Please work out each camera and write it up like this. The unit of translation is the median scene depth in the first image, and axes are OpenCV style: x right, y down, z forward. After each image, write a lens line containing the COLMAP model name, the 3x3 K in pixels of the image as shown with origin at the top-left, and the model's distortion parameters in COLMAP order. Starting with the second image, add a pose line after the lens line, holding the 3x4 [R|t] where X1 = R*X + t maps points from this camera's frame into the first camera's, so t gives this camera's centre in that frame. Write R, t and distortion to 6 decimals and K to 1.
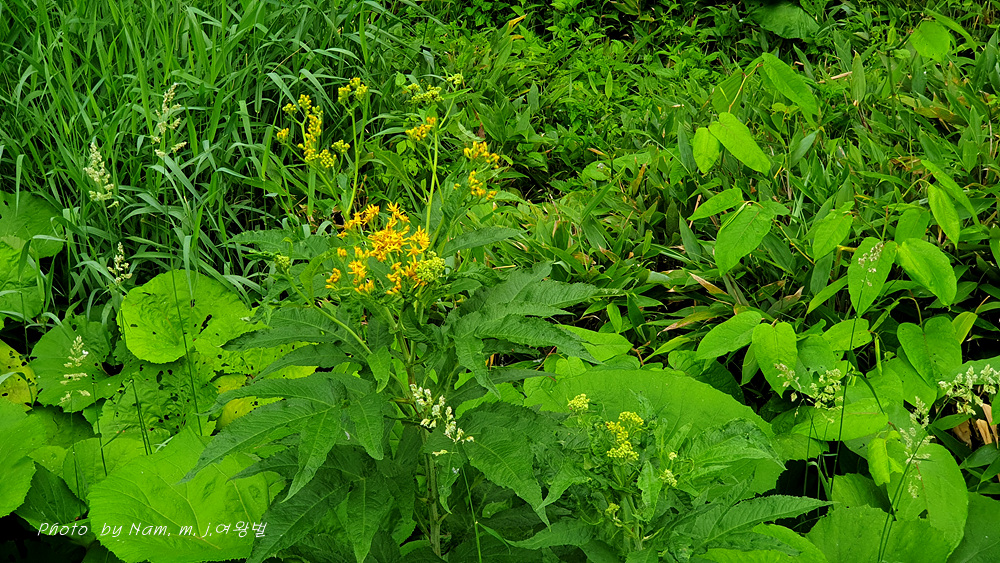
lens RADIAL K [[1553.0, 0, 500.0], [0, 1553.0, 281.5], [0, 0, 1]] dist [0.153785, -0.131879]
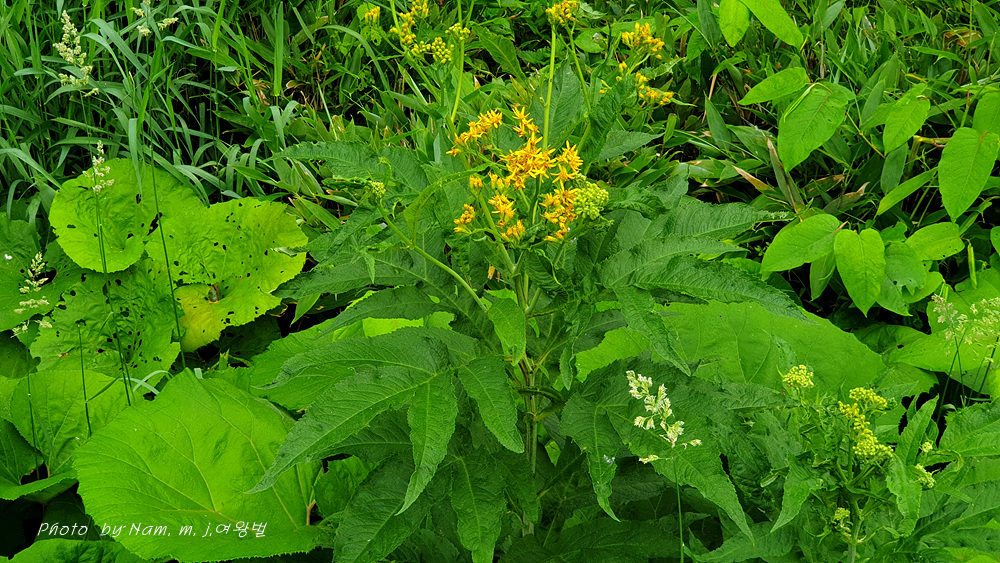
lens RADIAL K [[1553.0, 0, 500.0], [0, 1553.0, 281.5], [0, 0, 1]] dist [0.153785, -0.131879]
pose [[0.995224, -0.007363, 0.097337, -0.088922], [-0.001505, 0.995875, 0.090719, -0.019457], [-0.097603, -0.090432, 0.991108, 0.144503]]
